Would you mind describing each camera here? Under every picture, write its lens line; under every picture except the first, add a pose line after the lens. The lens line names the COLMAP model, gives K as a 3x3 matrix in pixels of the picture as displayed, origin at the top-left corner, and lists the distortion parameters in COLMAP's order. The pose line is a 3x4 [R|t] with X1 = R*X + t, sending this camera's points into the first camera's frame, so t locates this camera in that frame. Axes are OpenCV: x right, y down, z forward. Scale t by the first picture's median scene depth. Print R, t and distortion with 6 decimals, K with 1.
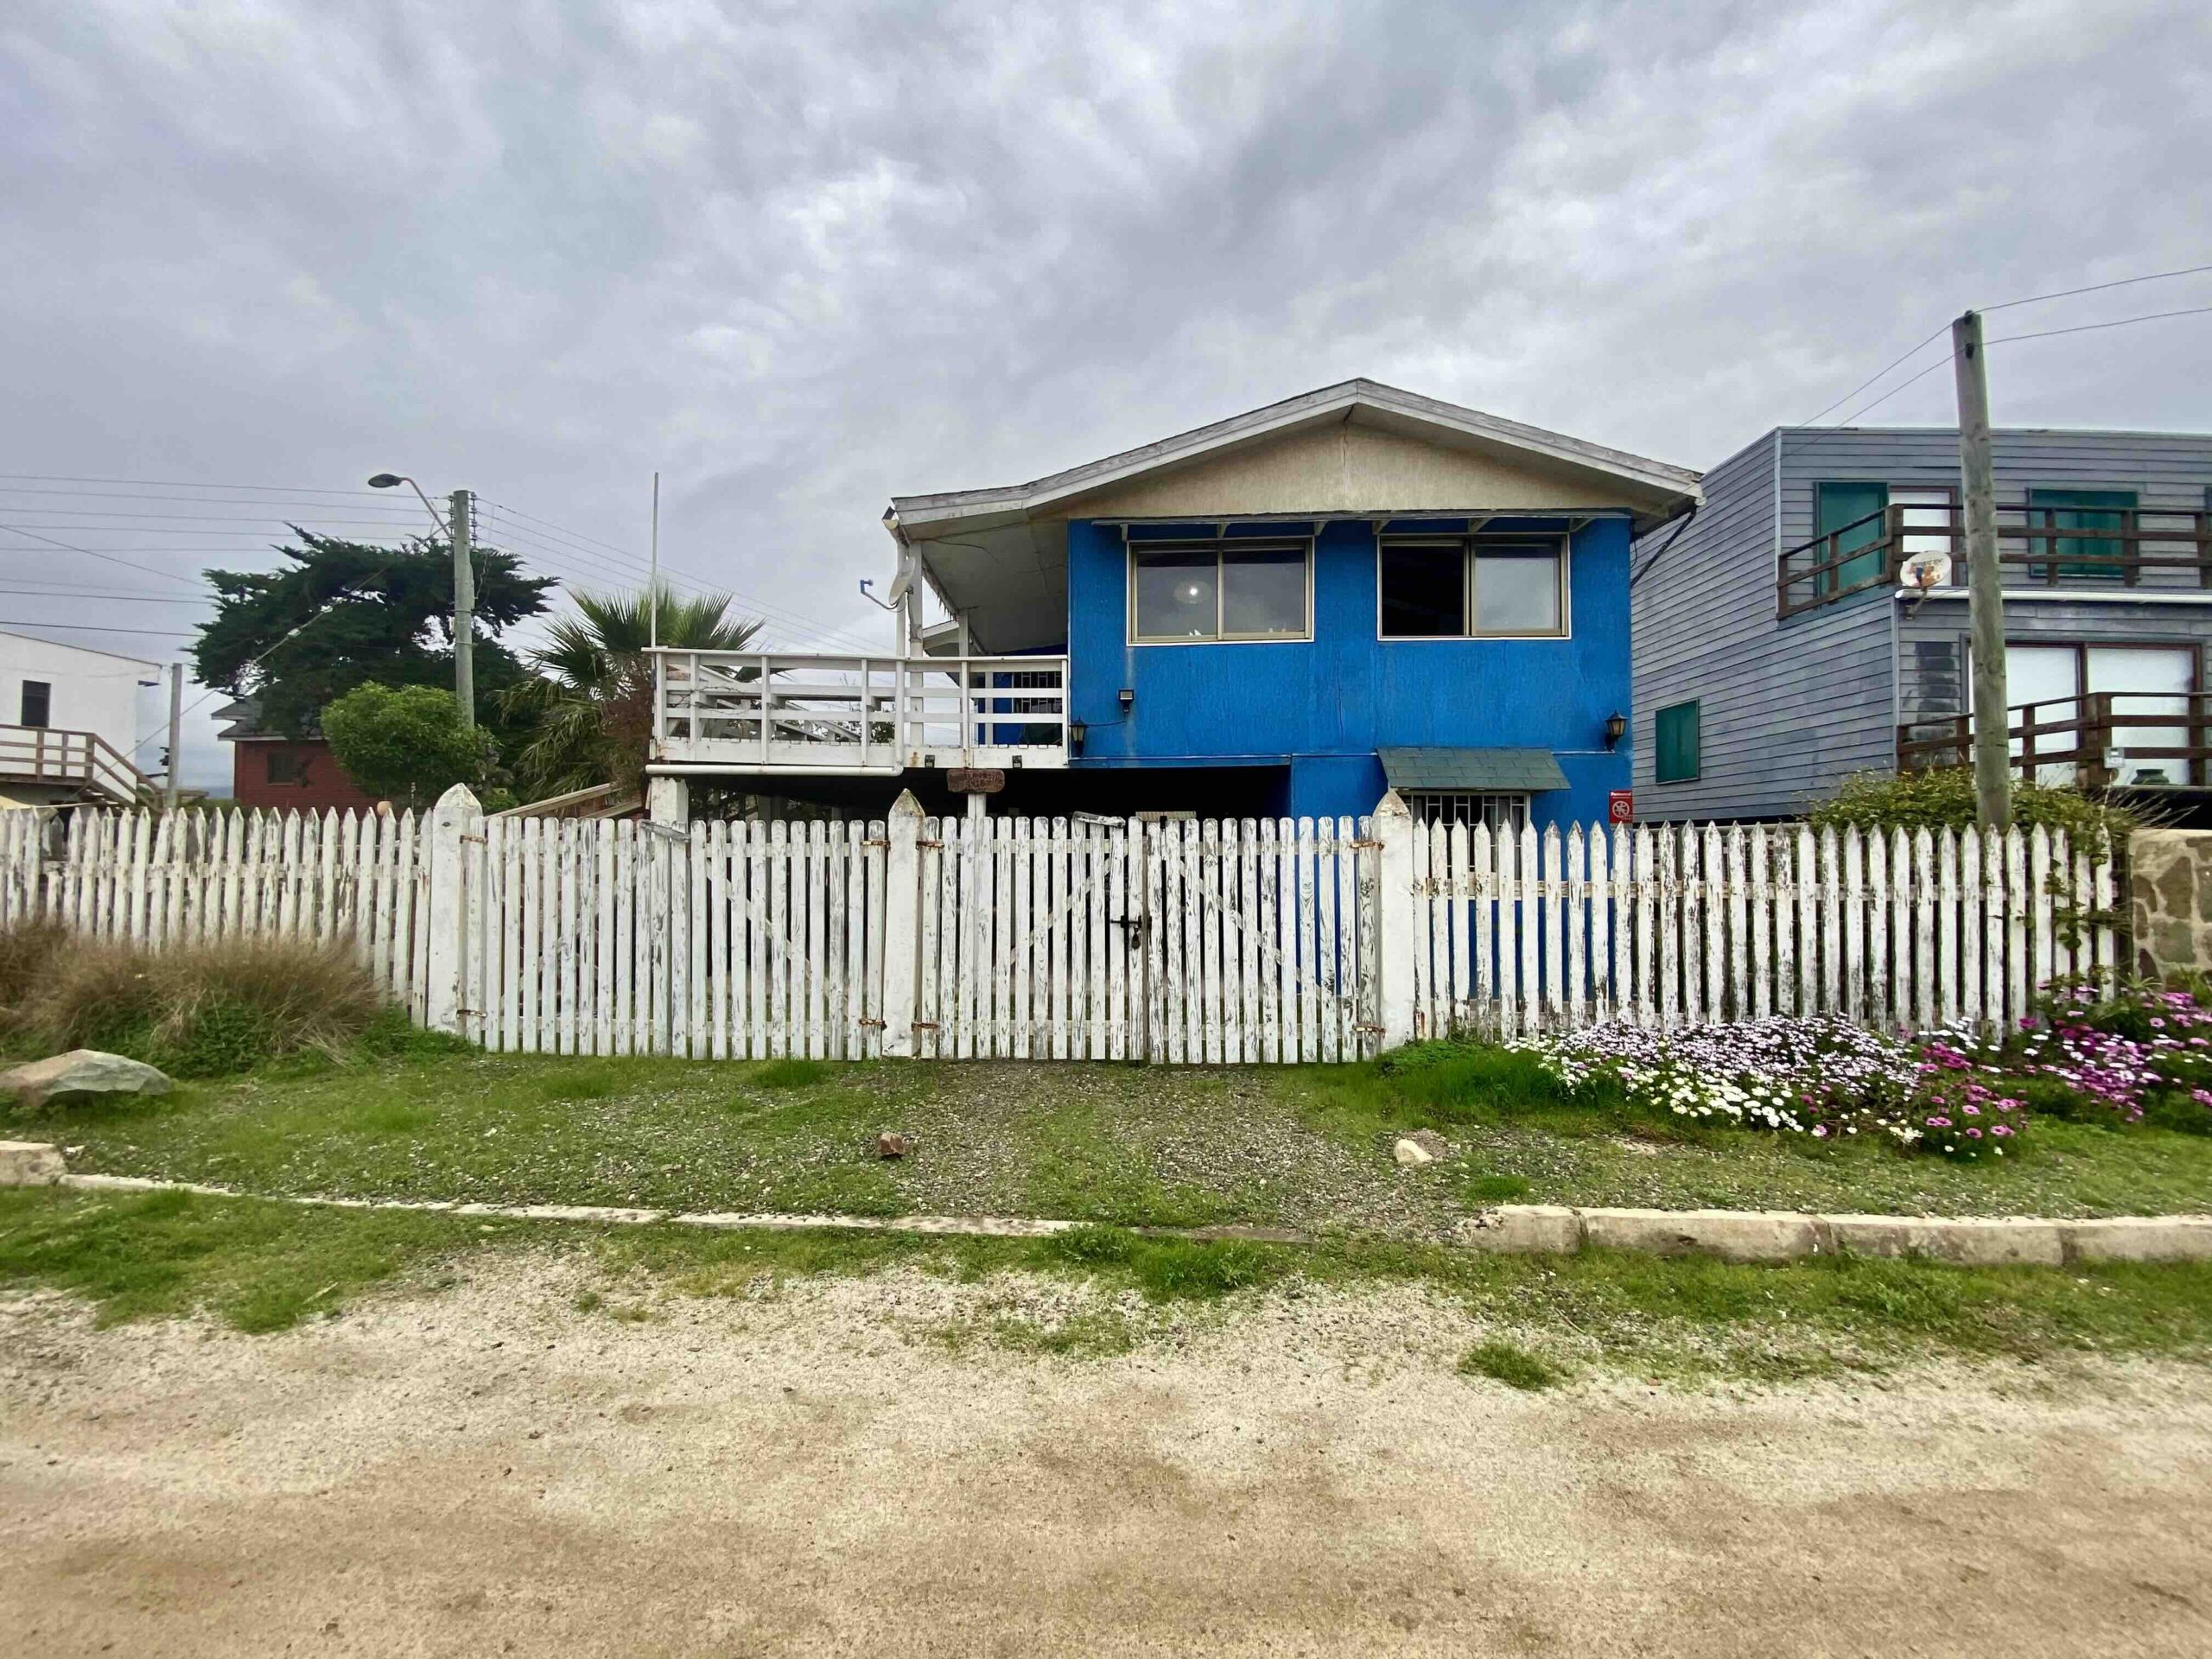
lens RADIAL K [[897.6, 0, 1099.8], [0, 897.6, 828.6], [0, 0, 1]] dist [0.036570, -0.025873]
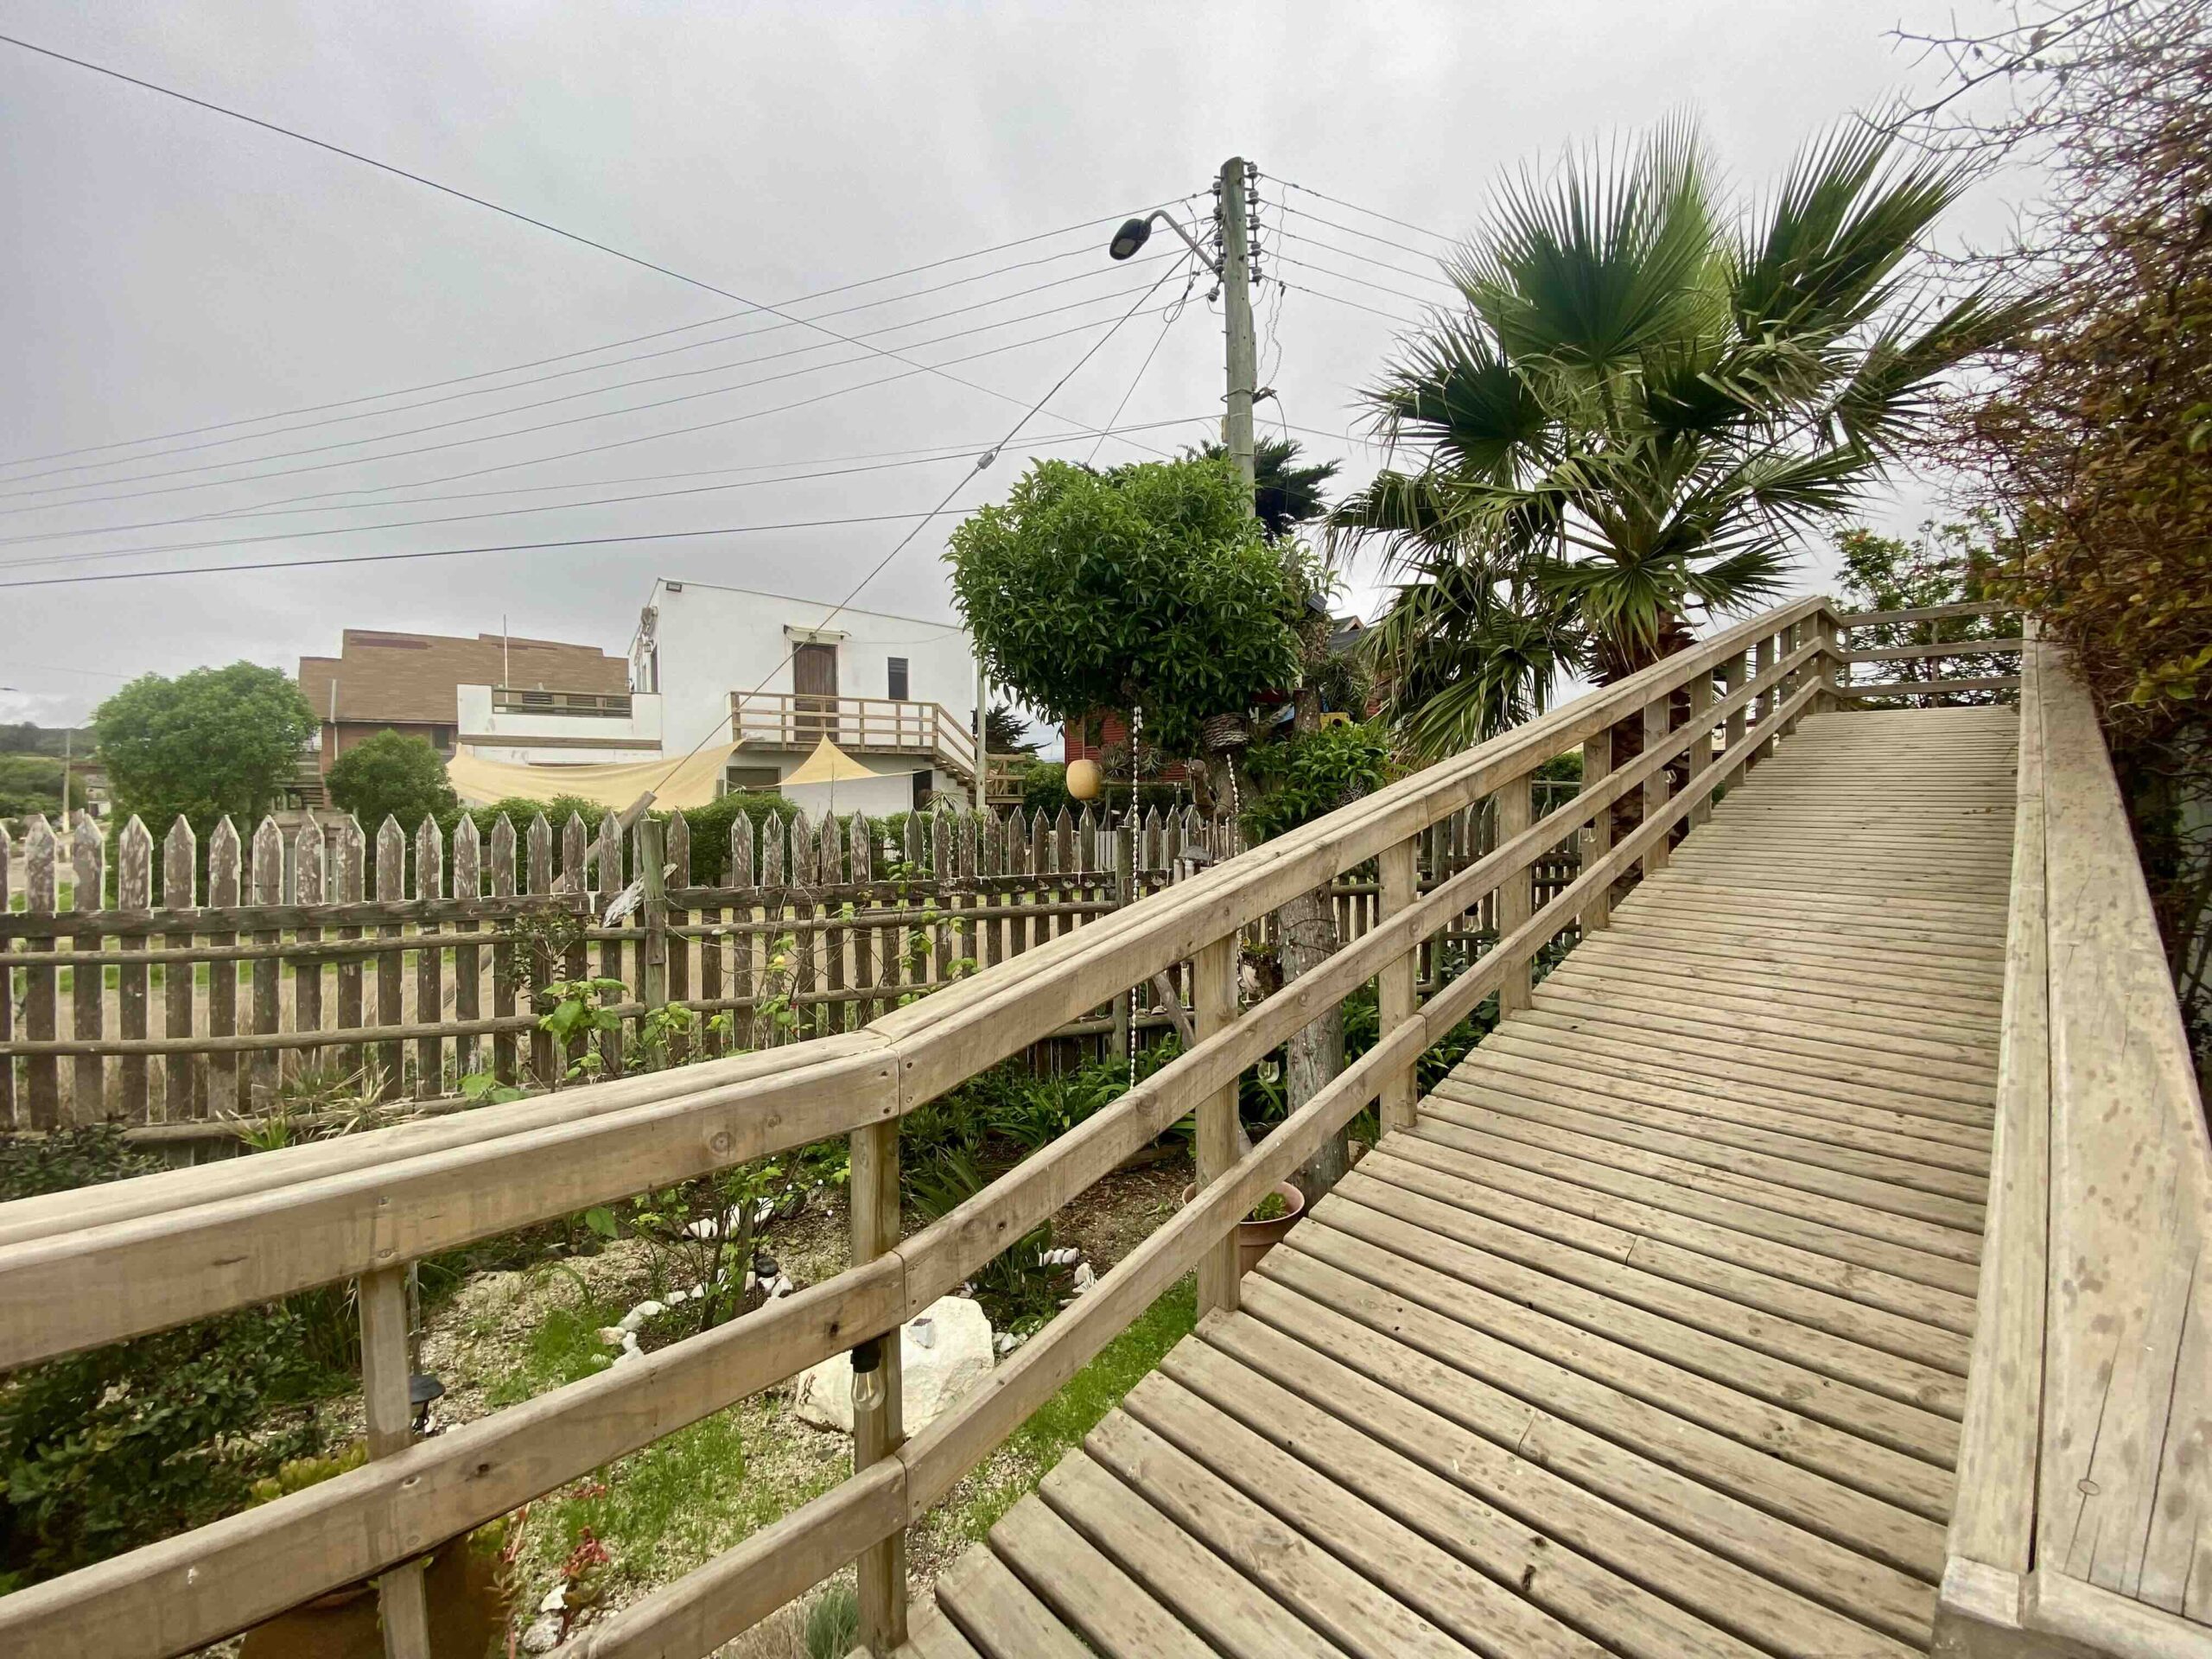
lens RADIAL K [[897.6, 0, 1099.8], [0, 897.6, 828.6], [0, 0, 1]] dist [0.036570, -0.025873]
pose [[0.722502, 0.021617, -0.691031, -0.267545], [0.020023, 0.998438, 0.052168, -0.012202], [0.691079, -0.051528, 0.720940, 0.379291]]
